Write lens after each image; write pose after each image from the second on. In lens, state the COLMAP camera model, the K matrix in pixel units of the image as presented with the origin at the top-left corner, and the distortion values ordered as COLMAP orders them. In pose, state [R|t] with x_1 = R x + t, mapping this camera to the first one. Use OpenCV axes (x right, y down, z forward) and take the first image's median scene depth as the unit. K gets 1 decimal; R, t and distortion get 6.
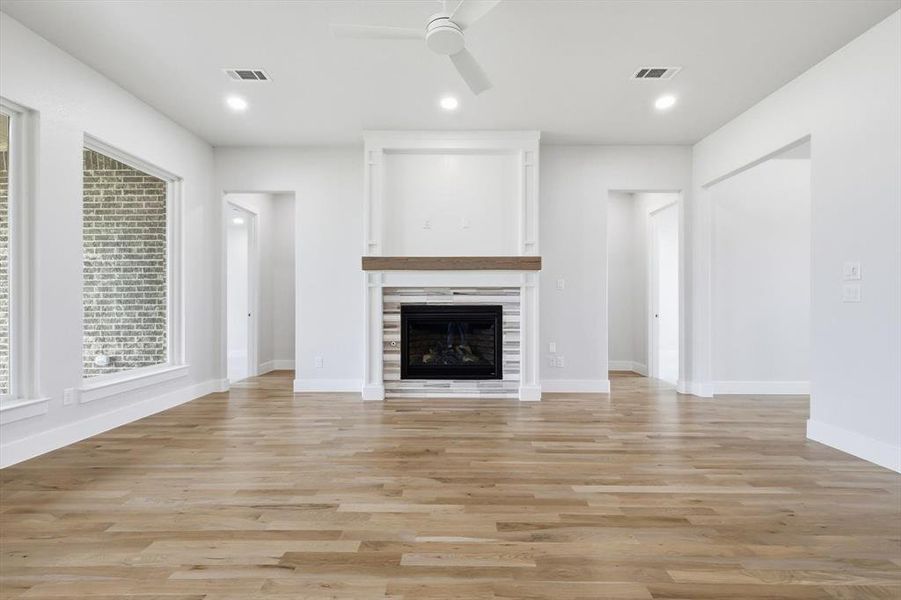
lens RADIAL K [[396.4, 0, 453.4], [0, 396.4, 307.5], [0, 0, 1]] dist [0.004456, 0.000117]
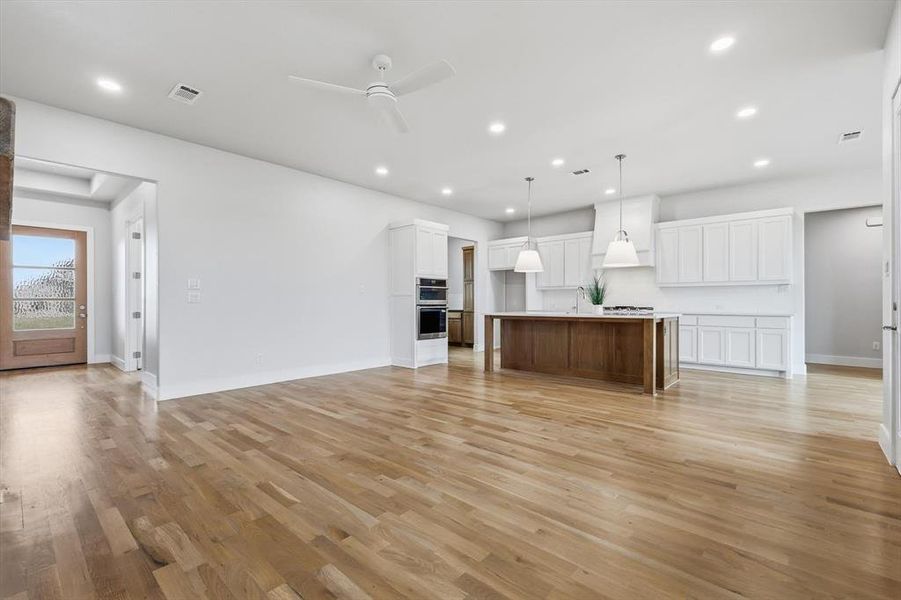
lens RADIAL K [[396.4, 0, 455.2], [0, 396.4, 295.7], [0, 0, 1]] dist [0.004456, 0.000117]
pose [[-0.754195, 0.015630, 0.656464, -0.580565], [0.010496, 0.999876, -0.011748, -0.008314], [-0.656566, -0.001970, -0.754266, 1.002757]]
